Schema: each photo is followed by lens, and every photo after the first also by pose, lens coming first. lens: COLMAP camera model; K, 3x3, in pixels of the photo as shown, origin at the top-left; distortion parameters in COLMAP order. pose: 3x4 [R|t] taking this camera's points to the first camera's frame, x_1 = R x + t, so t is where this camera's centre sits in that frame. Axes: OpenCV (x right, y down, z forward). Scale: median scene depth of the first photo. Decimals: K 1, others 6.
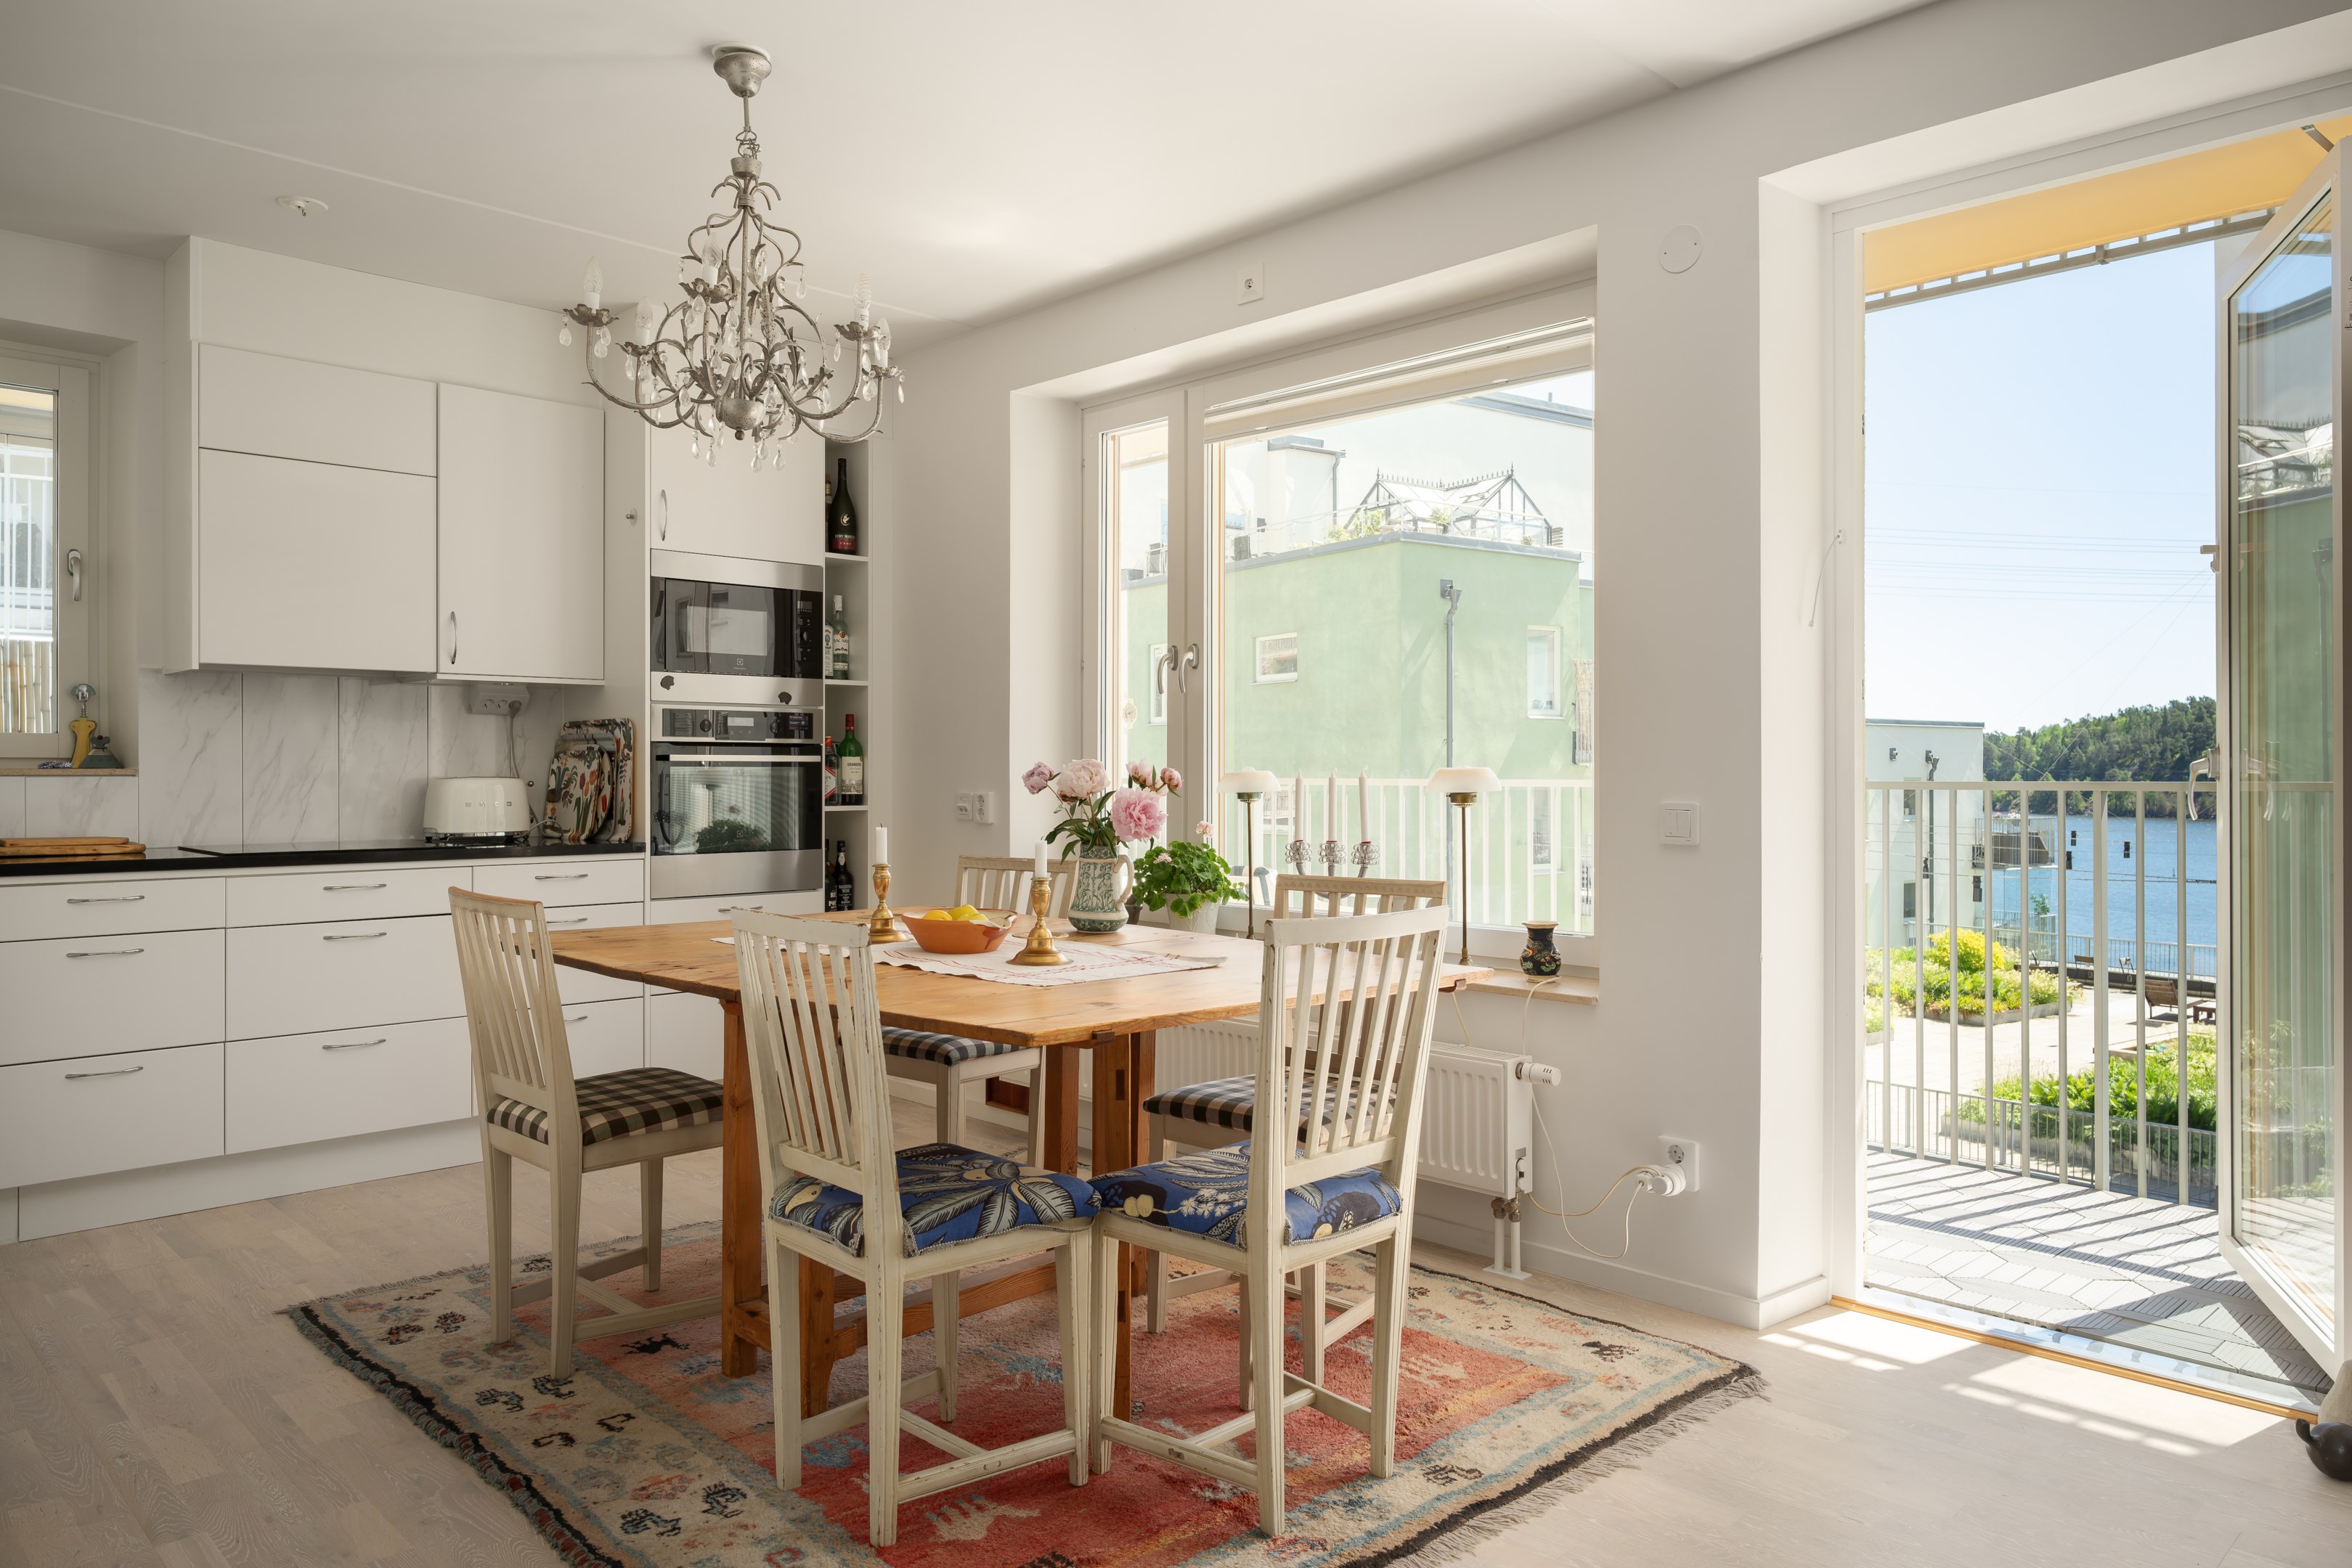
lens RADIAL K [[1542.7, 0, 1165.3], [0, 1542.7, 769.7], [0, 0, 1]] dist [-0.000423, -0.000116]
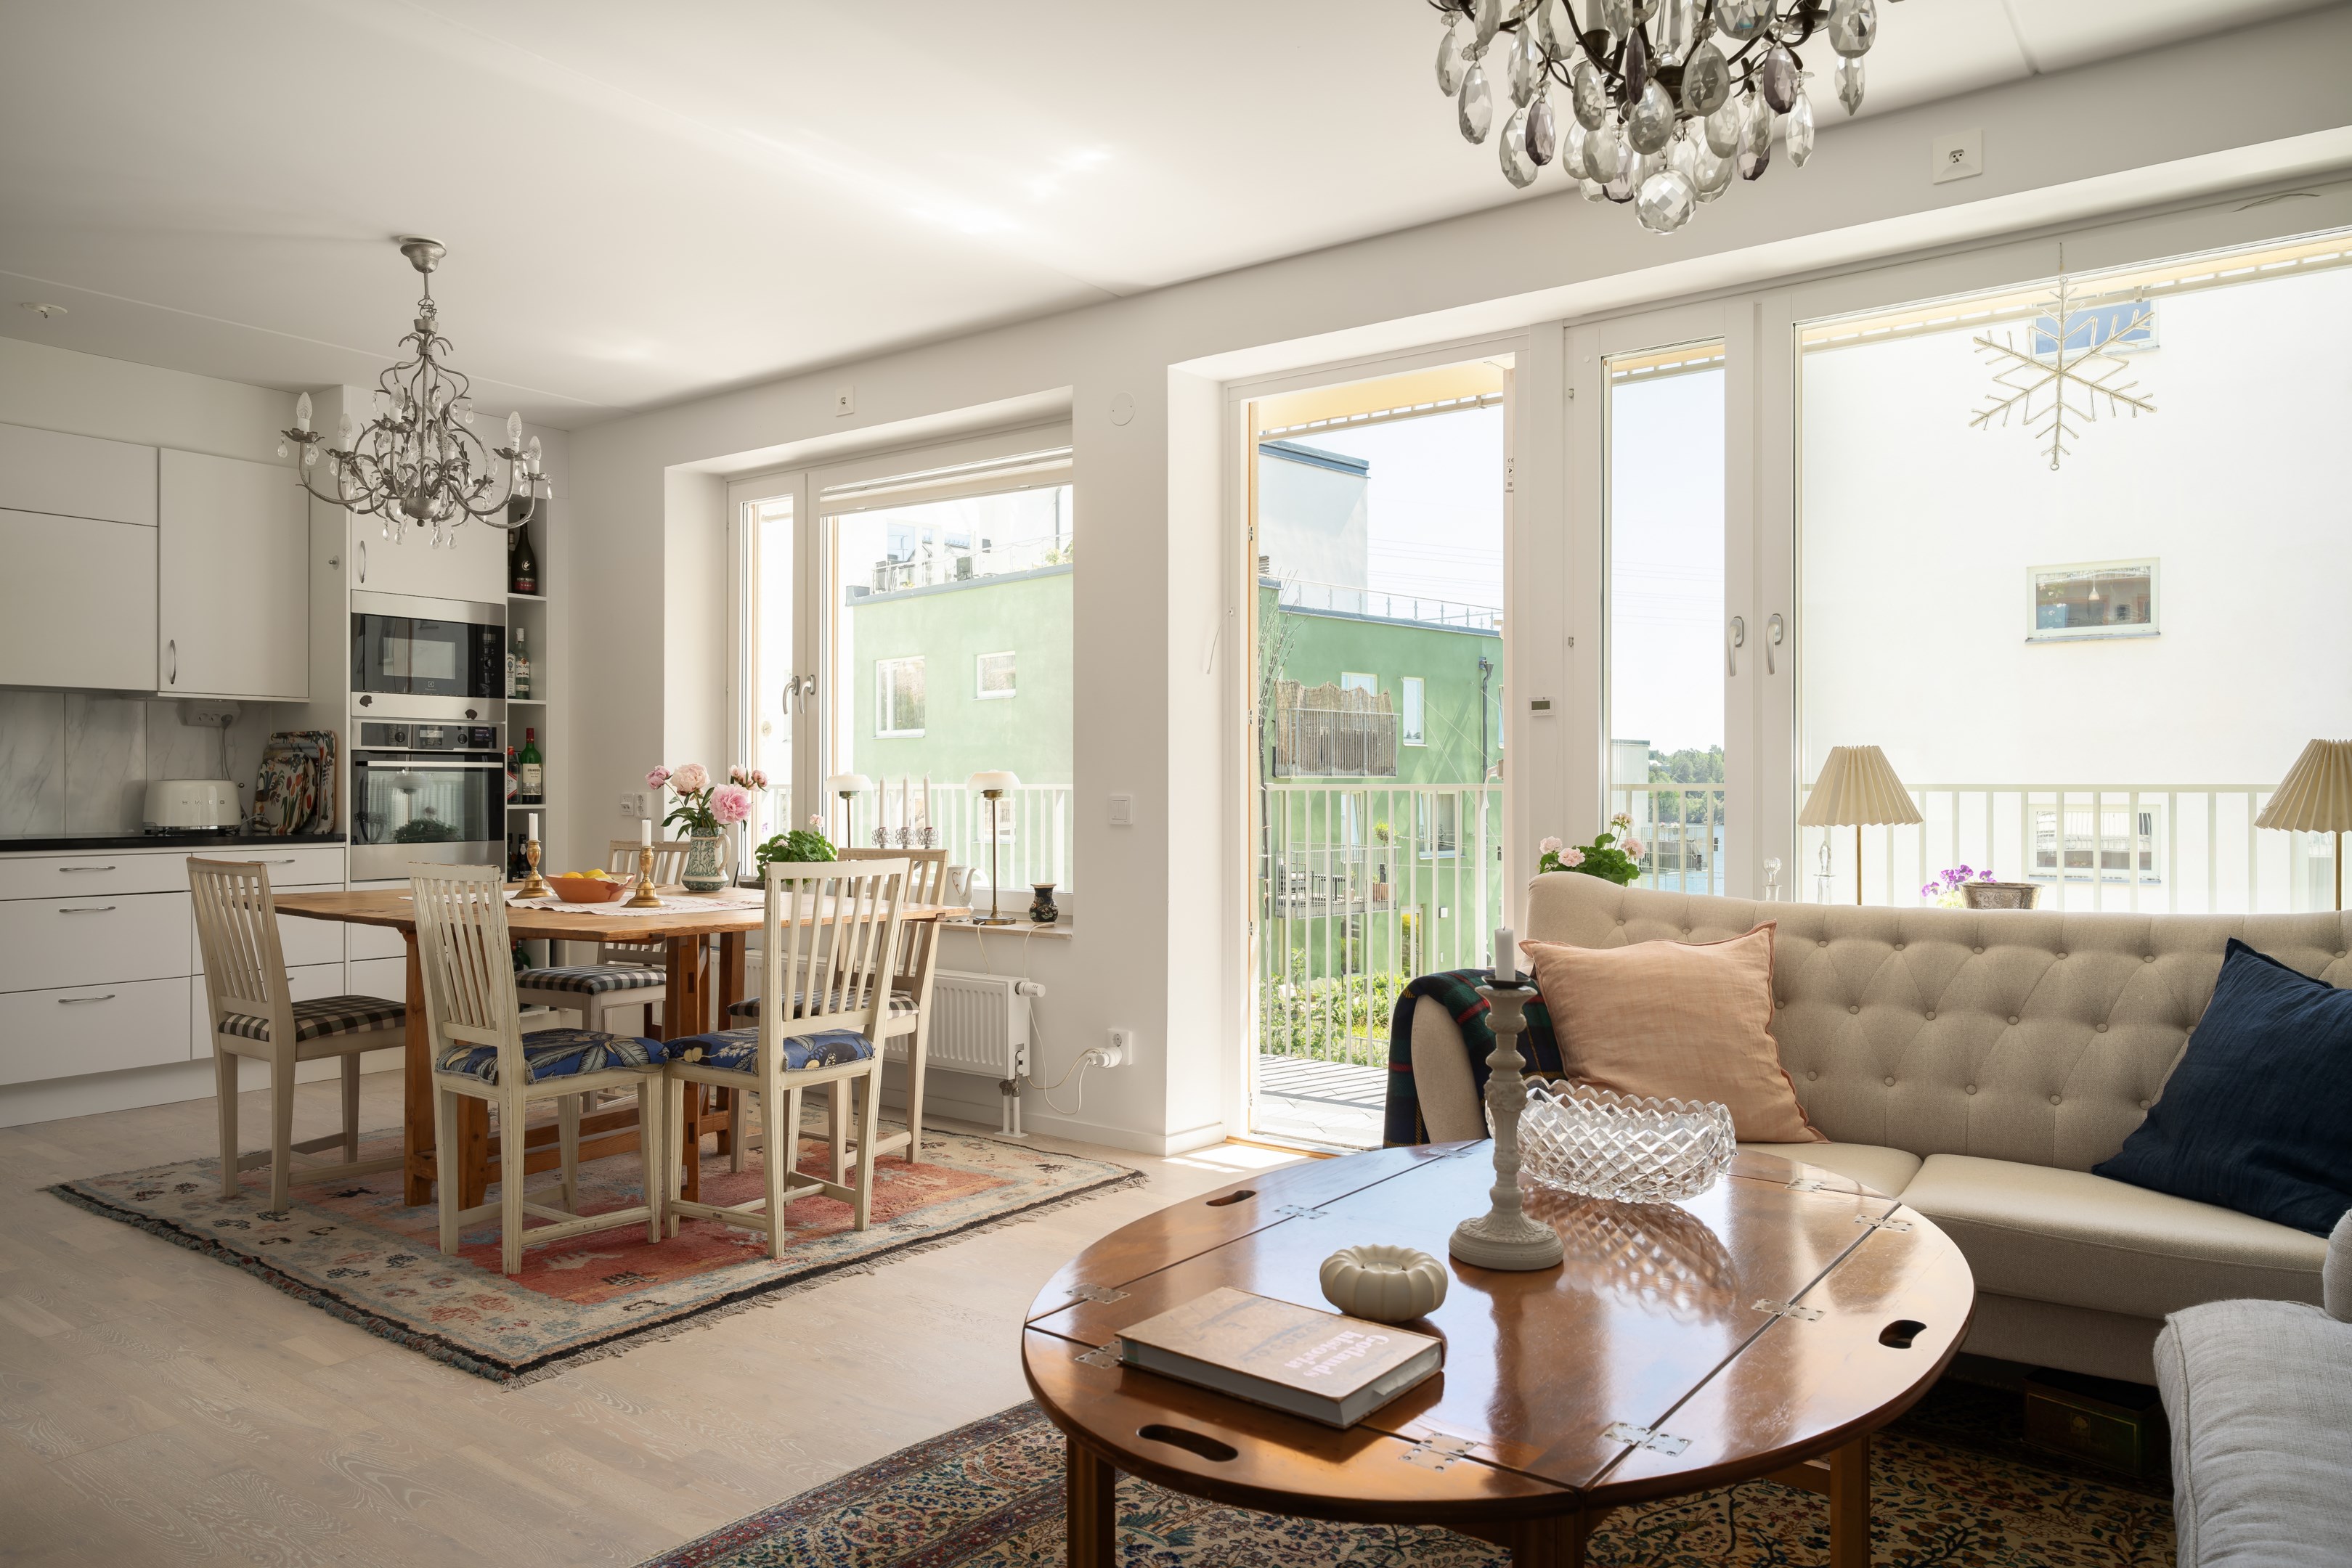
lens RADIAL K [[1549.8, 0, 1176.0], [0, 1549.8, 784.0], [0, 0, 1]] dist [0.000603, -0.000836]
pose [[0.986303, 0.001294, 0.164937, 0.149683], [-0.001301, 0.999999, -0.000067, 0.011211], [-0.164937, -0.000149, 0.986304, -0.439148]]
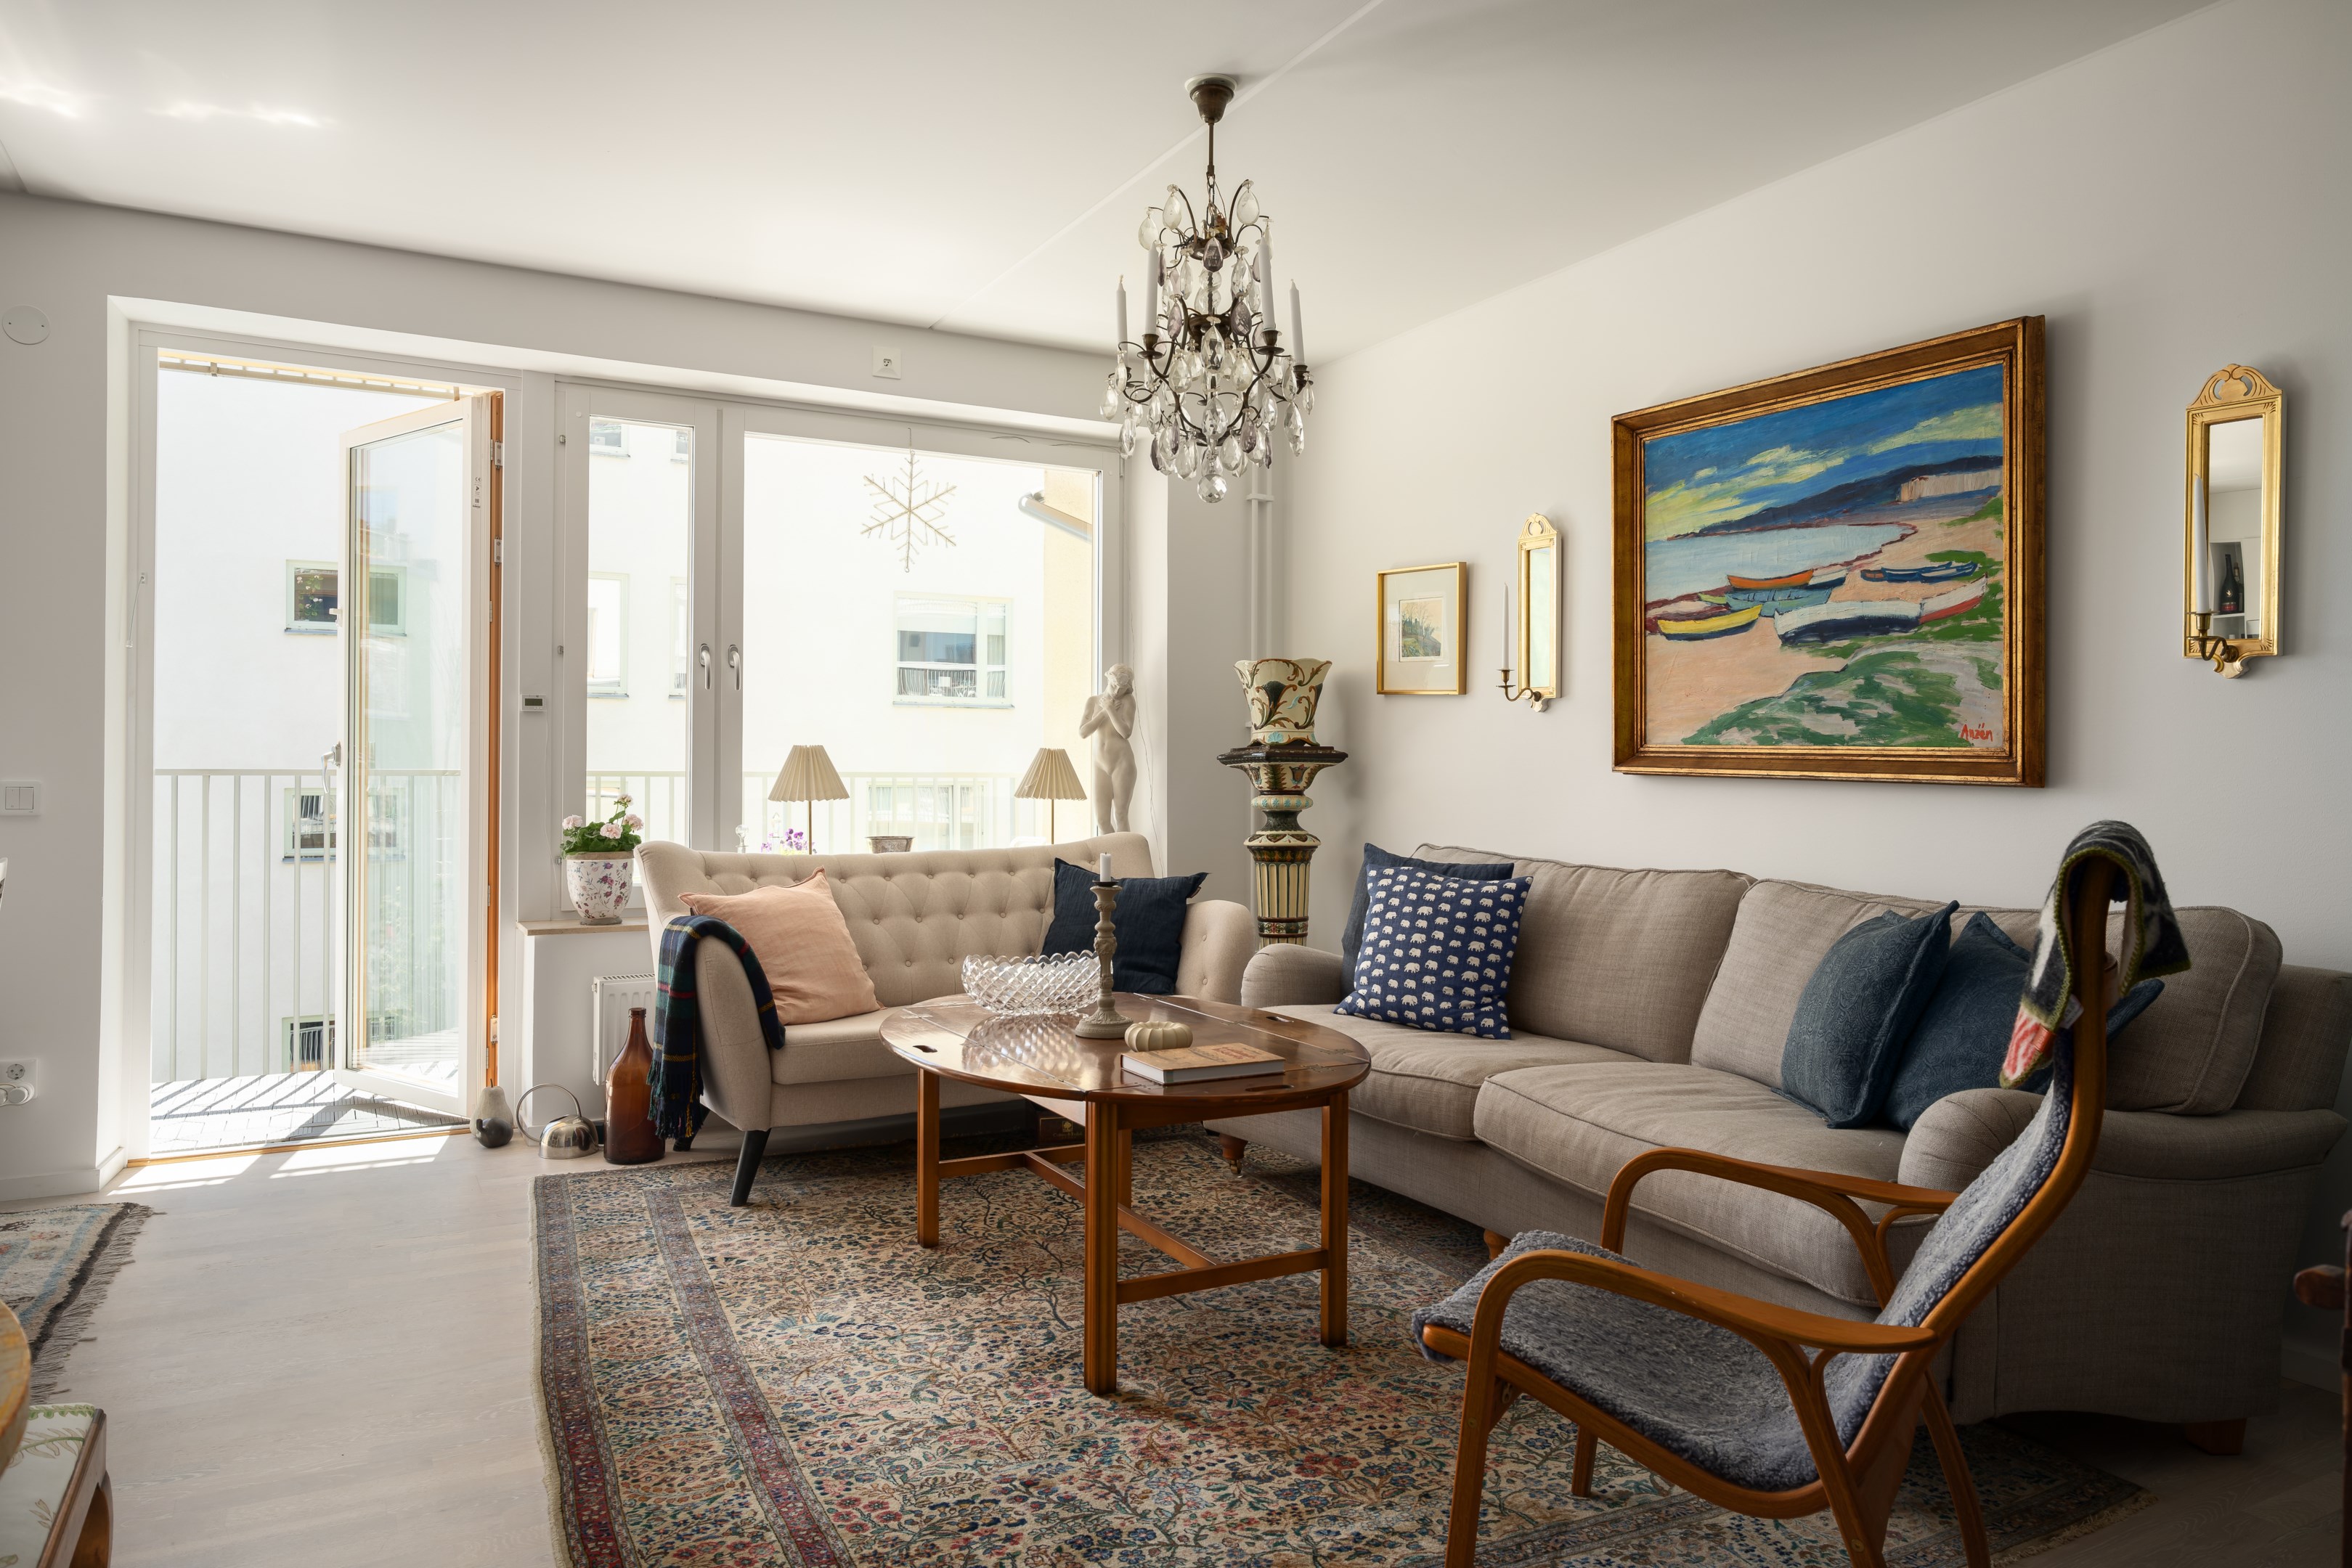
lens RADIAL K [[1530.5, 0, 1232.4], [0, 1530.5, 763.6], [0, 0, 1]] dist [-0.001490, -0.000350]
pose [[0.237539, 0.008372, 0.971342, -0.621796], [-0.006175, 0.999956, -0.007109, 0.010510], [-0.971358, -0.004309, 0.237580, -0.214968]]
